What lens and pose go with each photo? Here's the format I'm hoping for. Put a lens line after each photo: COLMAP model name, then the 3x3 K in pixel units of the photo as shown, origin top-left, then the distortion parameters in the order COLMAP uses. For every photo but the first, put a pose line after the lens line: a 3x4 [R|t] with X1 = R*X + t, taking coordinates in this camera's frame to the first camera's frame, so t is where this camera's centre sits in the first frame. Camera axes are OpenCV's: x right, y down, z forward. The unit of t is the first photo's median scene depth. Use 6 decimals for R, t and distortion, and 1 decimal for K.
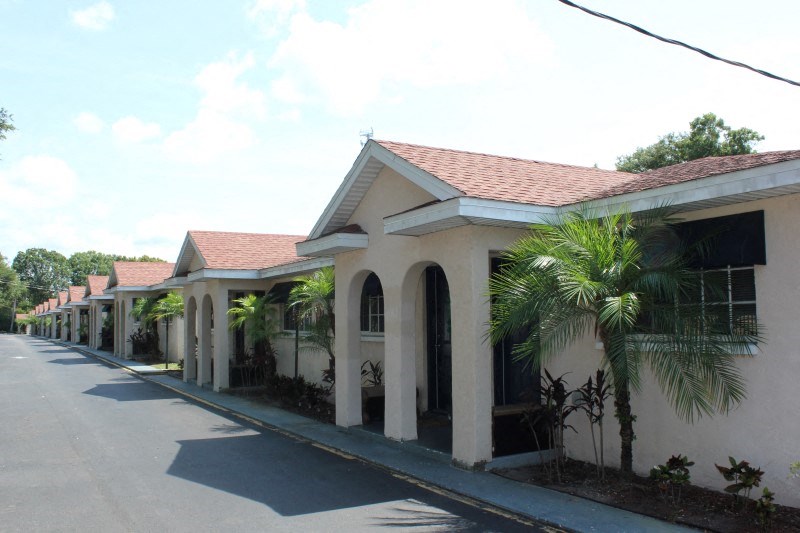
lens RADIAL K [[735.0, 0, 400.0], [0, 735.0, 266.5], [0, 0, 1]] dist [-0.129230, 0.110064]
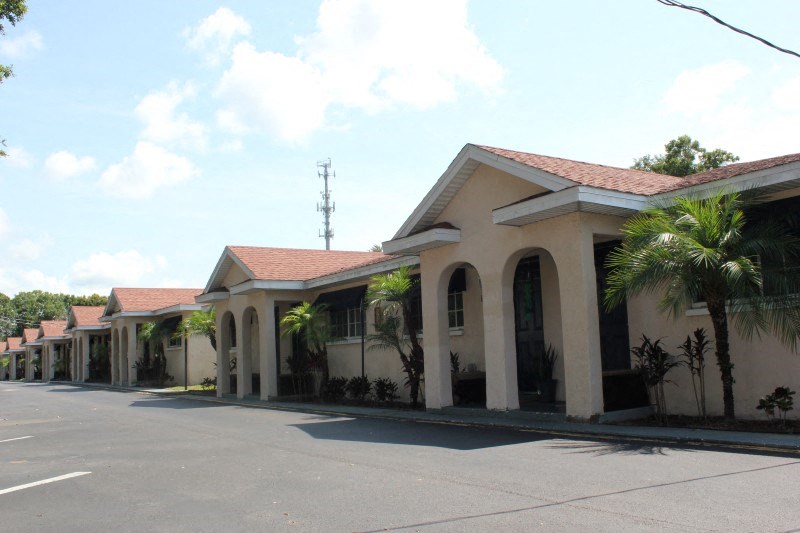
lens RADIAL K [[764.7, 0, 400.0], [0, 764.7, 266.5], [0, 0, 1]] dist [-0.147115, 0.166533]
pose [[0.998295, -0.019565, 0.054998, -0.203224], [0.022055, 0.998742, -0.045030, 0.062483], [-0.054048, 0.046166, 0.997471, -0.147458]]
